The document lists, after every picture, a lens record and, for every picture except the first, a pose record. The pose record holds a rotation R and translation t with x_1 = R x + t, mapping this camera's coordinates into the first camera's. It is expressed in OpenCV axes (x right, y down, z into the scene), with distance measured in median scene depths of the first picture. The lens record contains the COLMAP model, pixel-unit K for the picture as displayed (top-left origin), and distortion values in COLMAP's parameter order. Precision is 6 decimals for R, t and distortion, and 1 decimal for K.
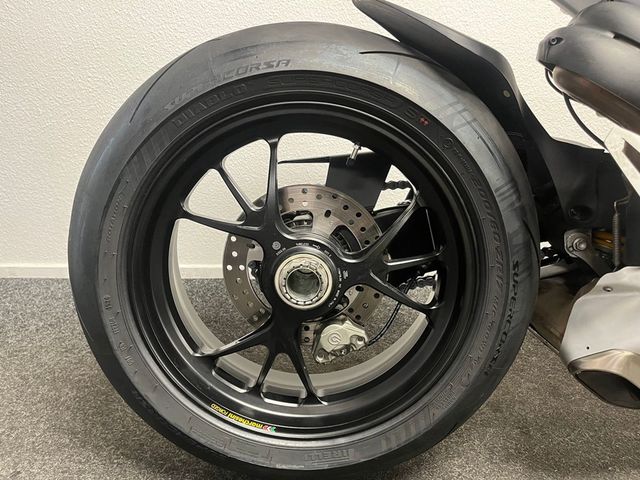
lens RADIAL K [[488.3, 0, 320.0], [0, 488.3, 240.0], [0, 0, 1]] dist [0.016704, -0.001453]
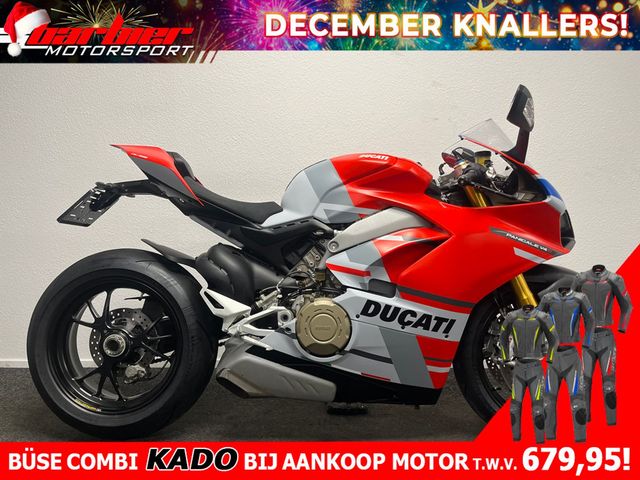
lens RADIAL K [[488.3, 0, 320.0], [0, 488.3, 240.0], [0, 0, 1]] dist [0.016704, -0.001453]
pose [[0.999579, -0.016038, -0.024162, 1.093910], [0.009347, 0.966875, -0.255079, 0.210363], [0.027453, 0.254746, 0.966618, -1.575419]]
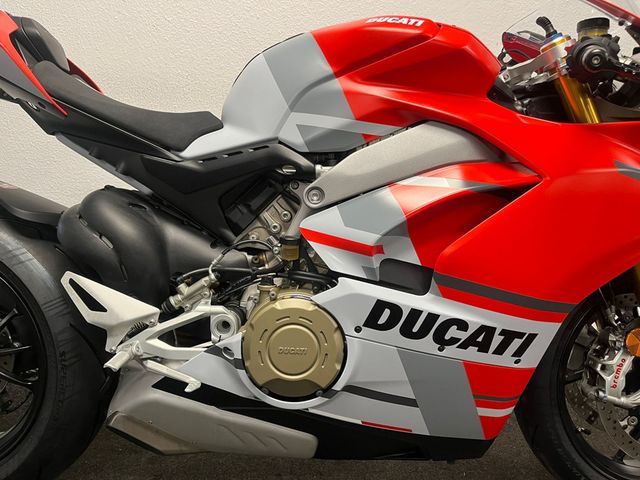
lens RADIAL K [[488.3, 0, 320.0], [0, 488.3, 240.0], [0, 0, 1]] dist [0.016704, -0.001453]
pose [[0.999969, -0.004934, -0.006062, 1.123118], [0.004168, 0.992709, -0.120462, -0.103772], [0.006612, 0.120433, 0.992699, -0.495171]]
